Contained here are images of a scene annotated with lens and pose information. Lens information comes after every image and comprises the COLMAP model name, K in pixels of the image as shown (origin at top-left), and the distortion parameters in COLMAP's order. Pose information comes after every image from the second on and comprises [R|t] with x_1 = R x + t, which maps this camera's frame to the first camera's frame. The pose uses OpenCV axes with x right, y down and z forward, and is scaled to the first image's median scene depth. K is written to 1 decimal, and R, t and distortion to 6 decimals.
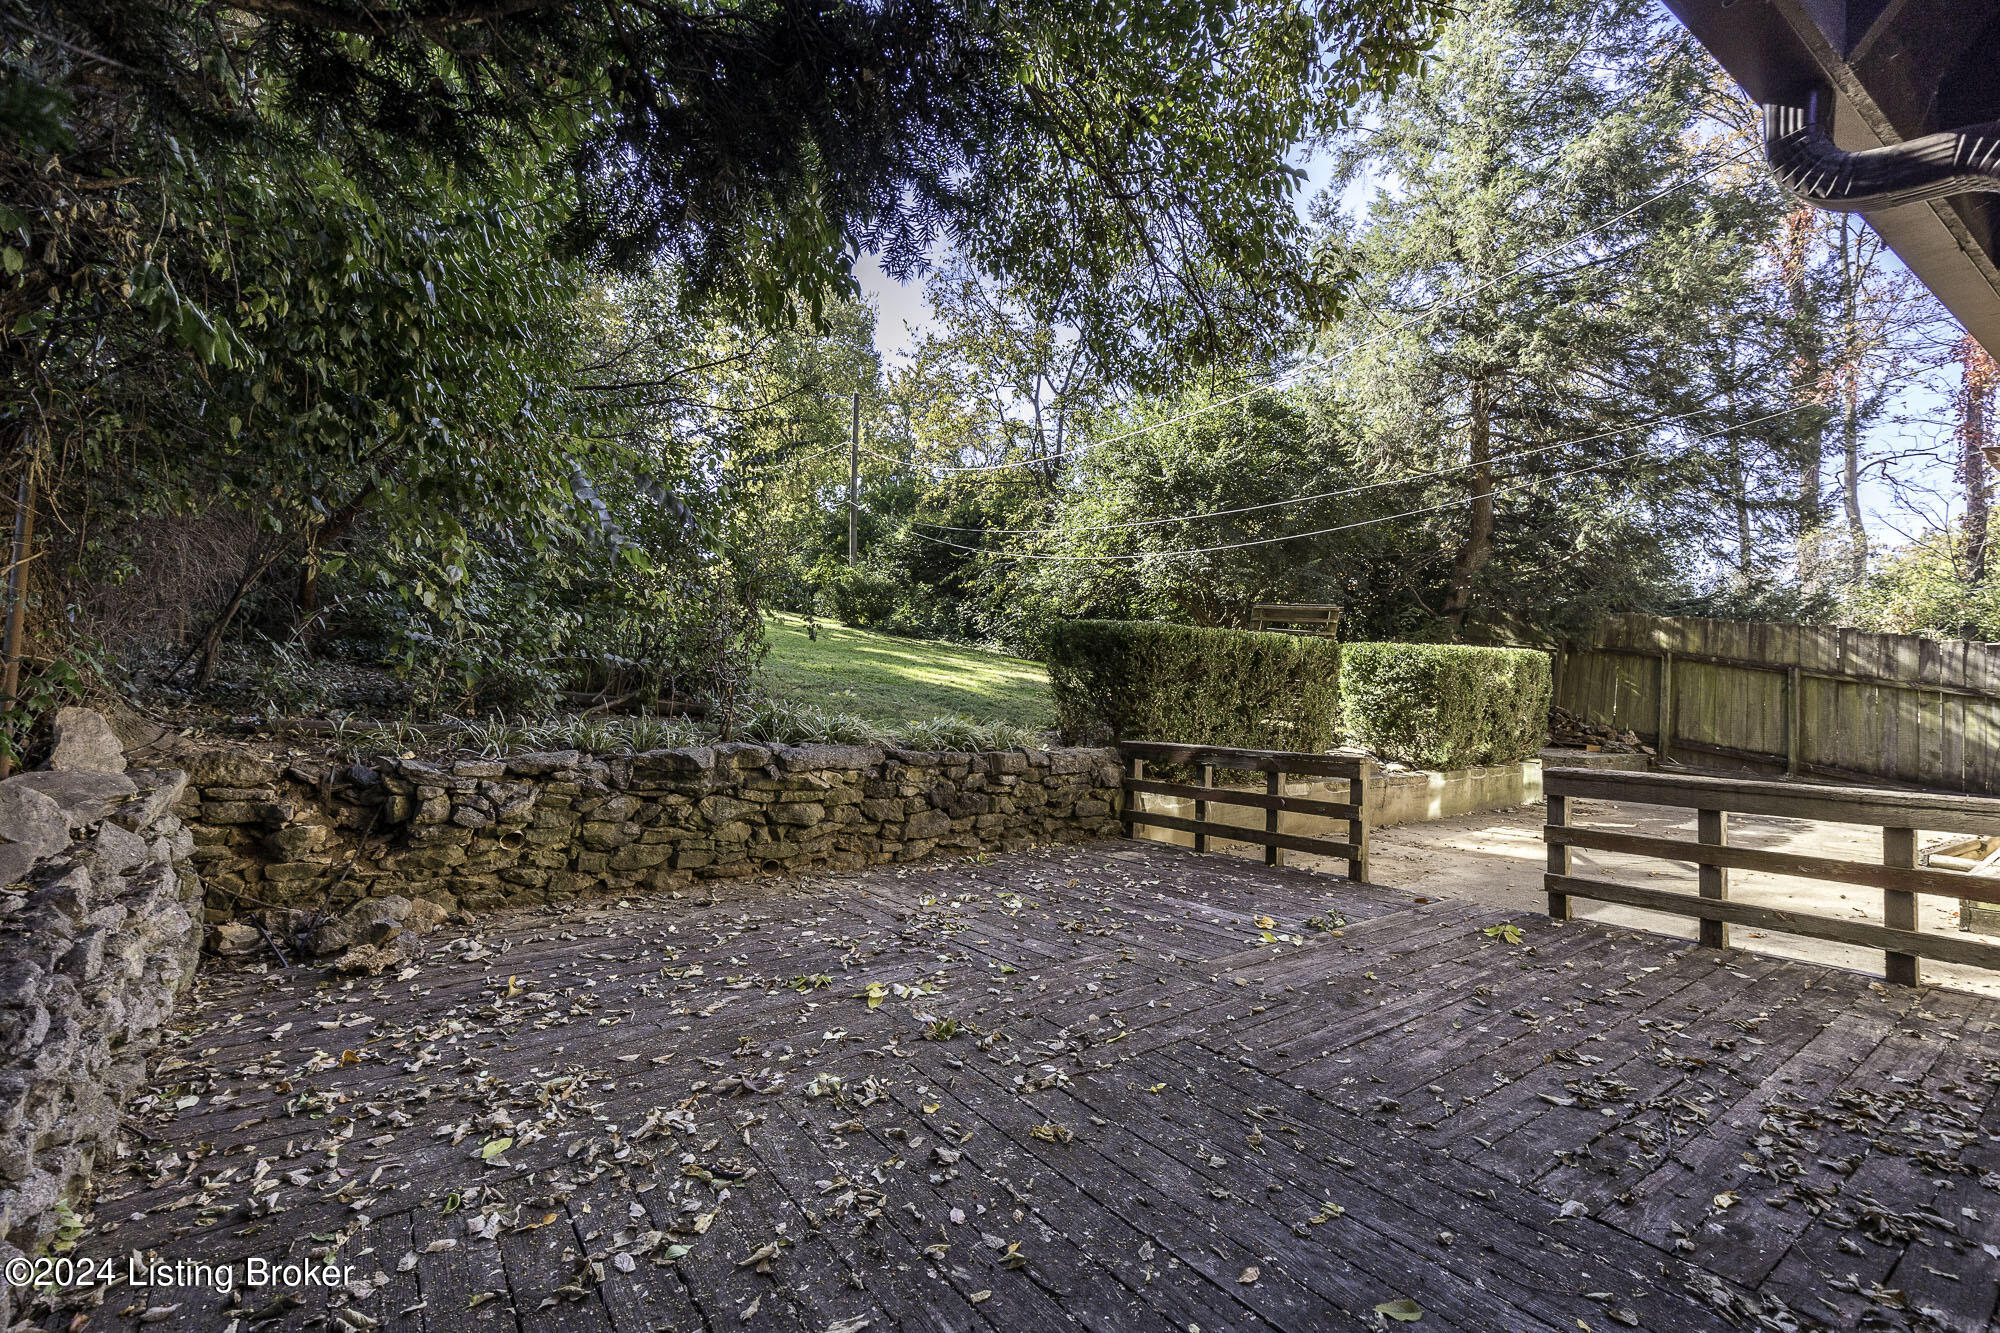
lens RADIAL K [[933.2, 0, 998.5], [0, 933.2, 674.8], [0, 0, 1]] dist [0.009002, -0.001160]
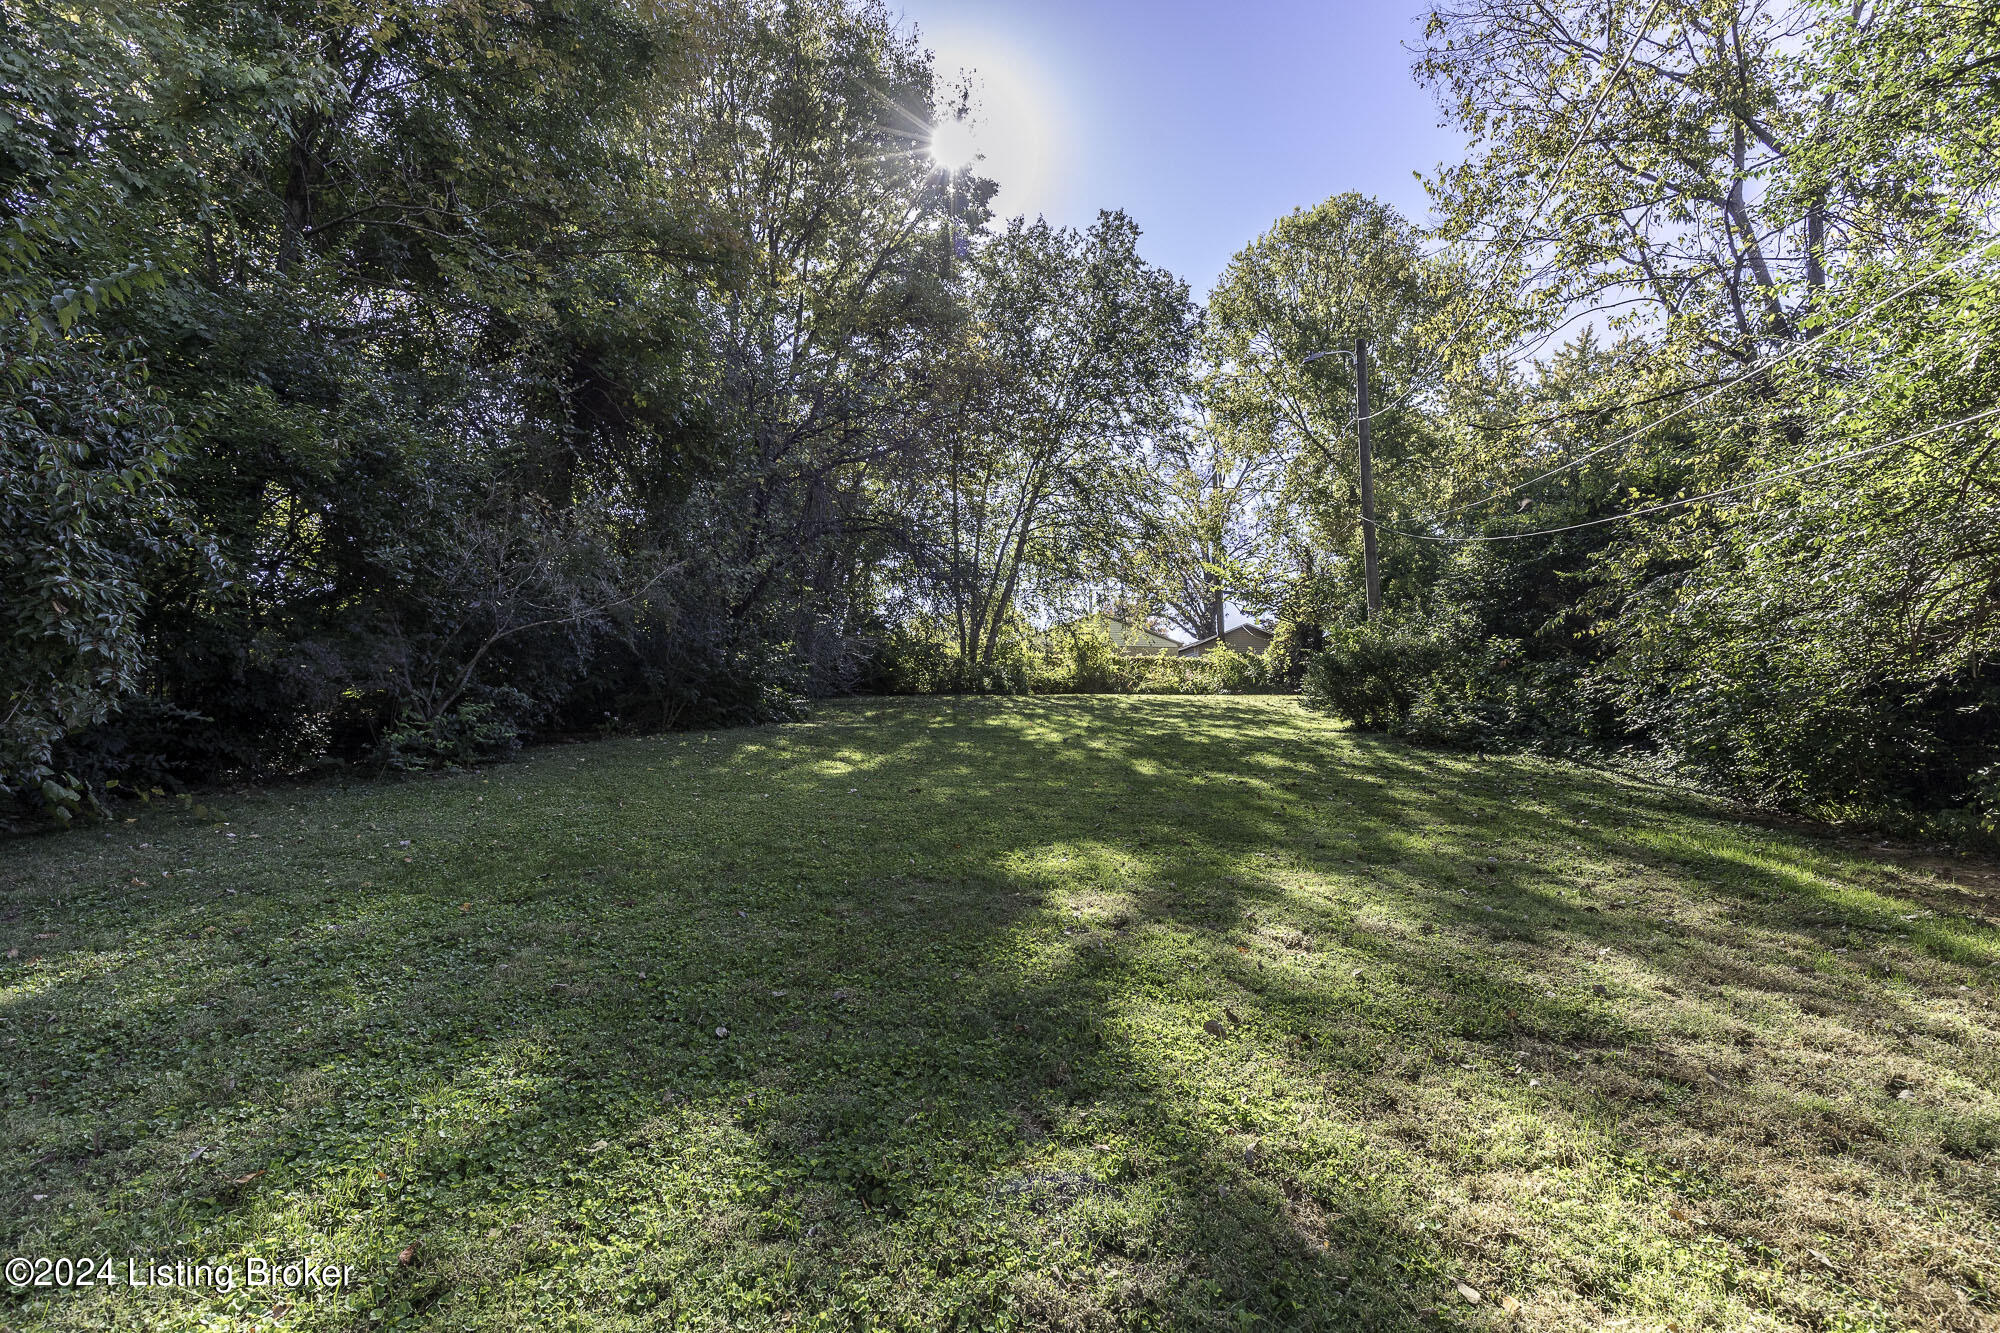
lens RADIAL K [[933.2, 0, 998.5], [0, 933.2, 674.8], [0, 0, 1]] dist [0.009002, -0.001160]
pose [[0.760472, -0.096298, -0.642191, 0.039492], [0.033578, 0.993452, -0.109208, -0.031306], [0.648502, 0.061486, 0.758726, 0.440301]]
